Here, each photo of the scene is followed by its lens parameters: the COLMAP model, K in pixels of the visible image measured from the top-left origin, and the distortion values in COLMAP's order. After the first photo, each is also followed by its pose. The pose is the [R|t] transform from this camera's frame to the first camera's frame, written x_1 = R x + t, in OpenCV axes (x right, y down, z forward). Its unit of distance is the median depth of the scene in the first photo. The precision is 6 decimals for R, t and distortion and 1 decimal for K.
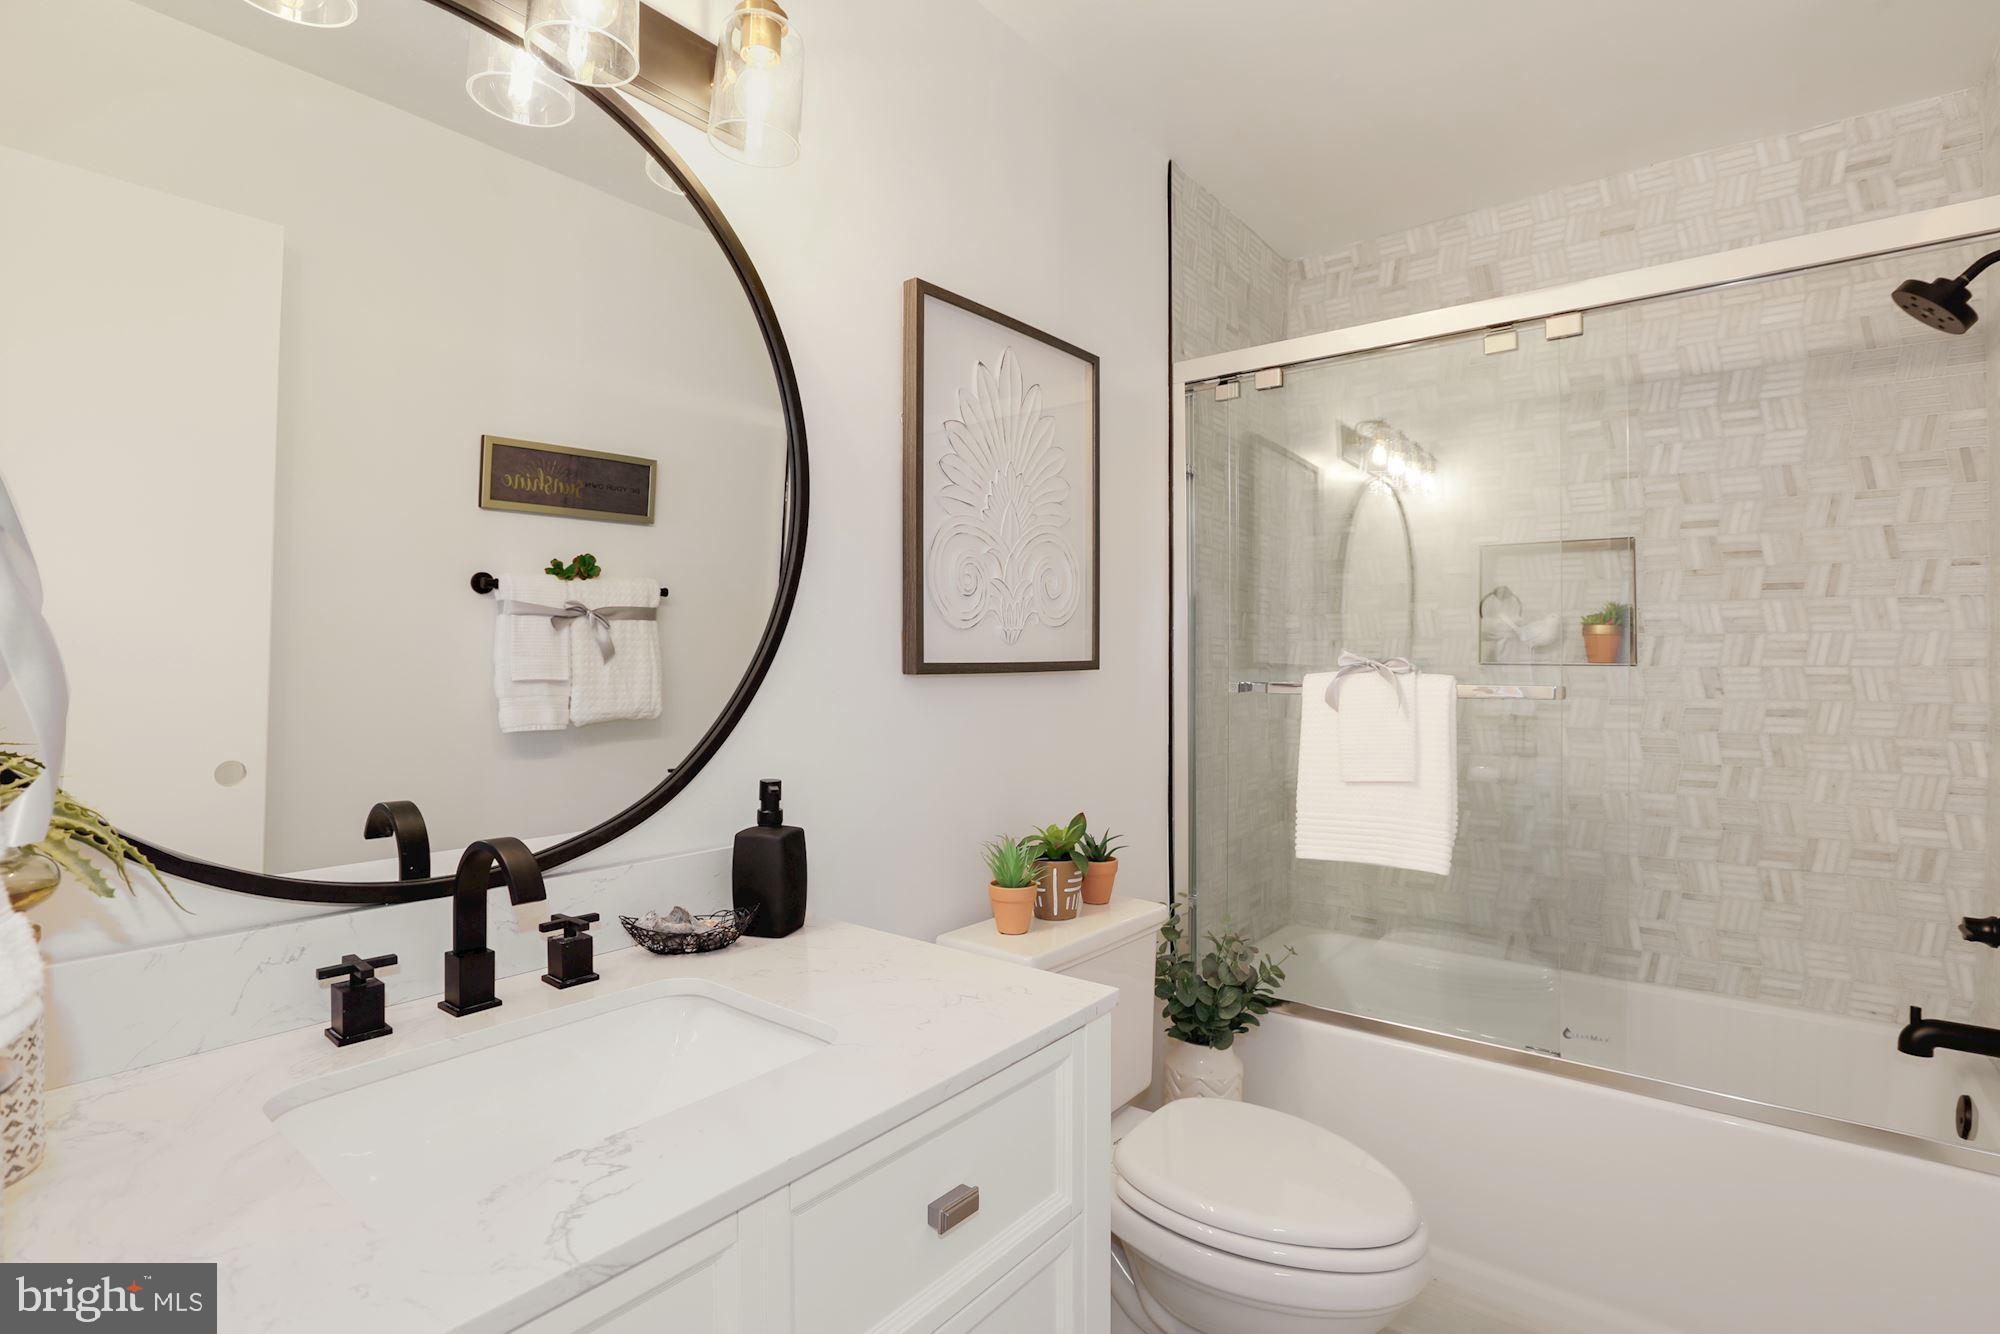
lens RADIAL K [[1021.5, 0, 1005.4], [0, 1021.5, 646.8], [0, 0, 1]] dist [-0.035114, 0.018700]
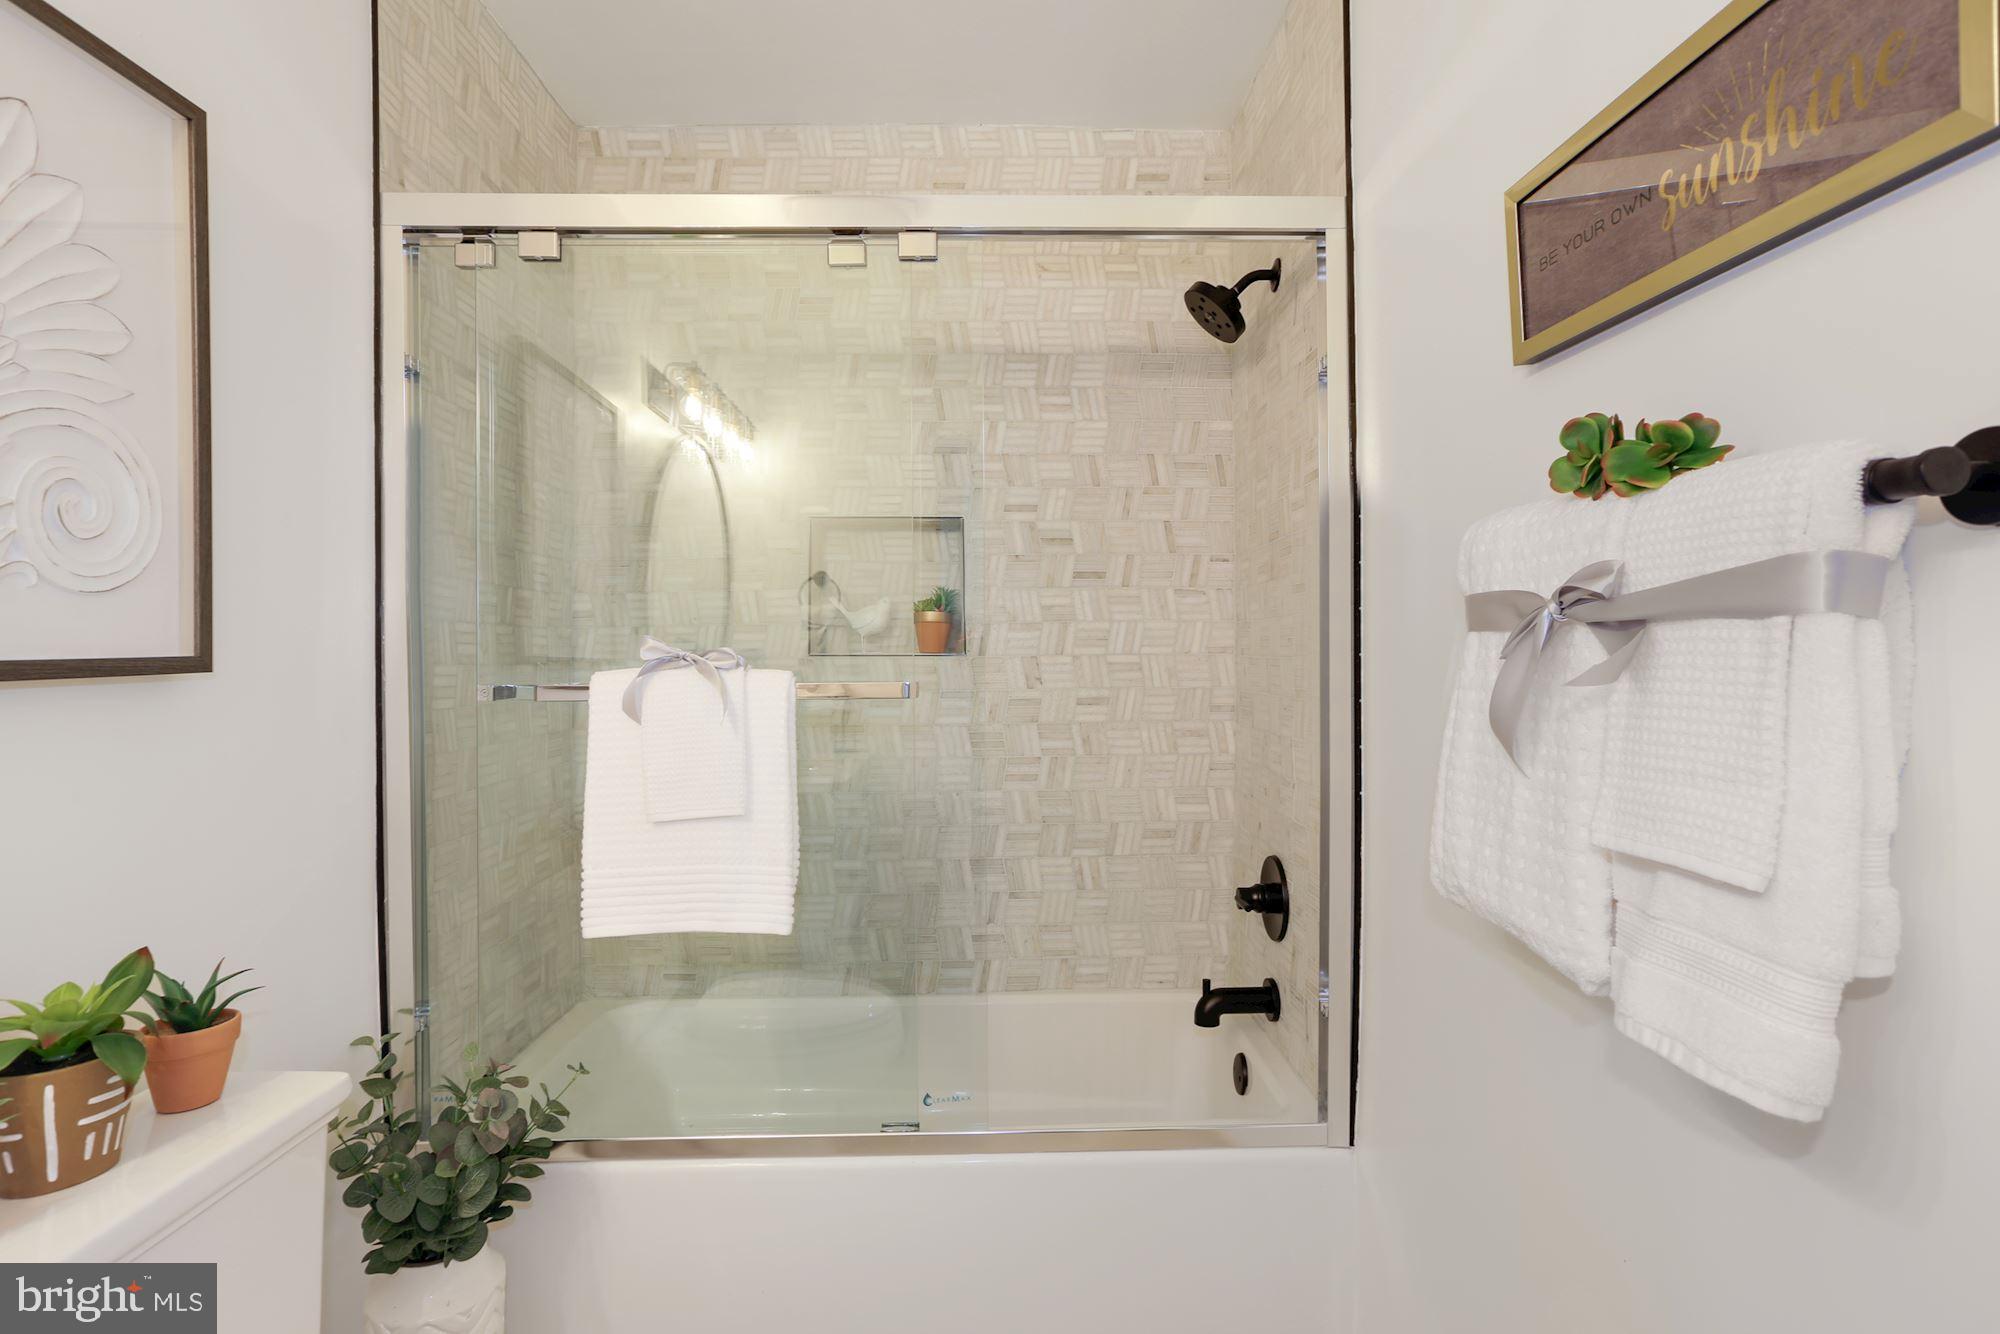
lens RADIAL K [[980.0, 0, 993.2], [0, 980.0, 661.0], [0, 0, 1]] dist [-0.051230, 0.021315]
pose [[0.794375, -0.013392, 0.607279, 0.100175], [0.000728, 0.999777, 0.021096, 0.004771], [-0.607427, -0.016316, 0.794208, 0.280029]]
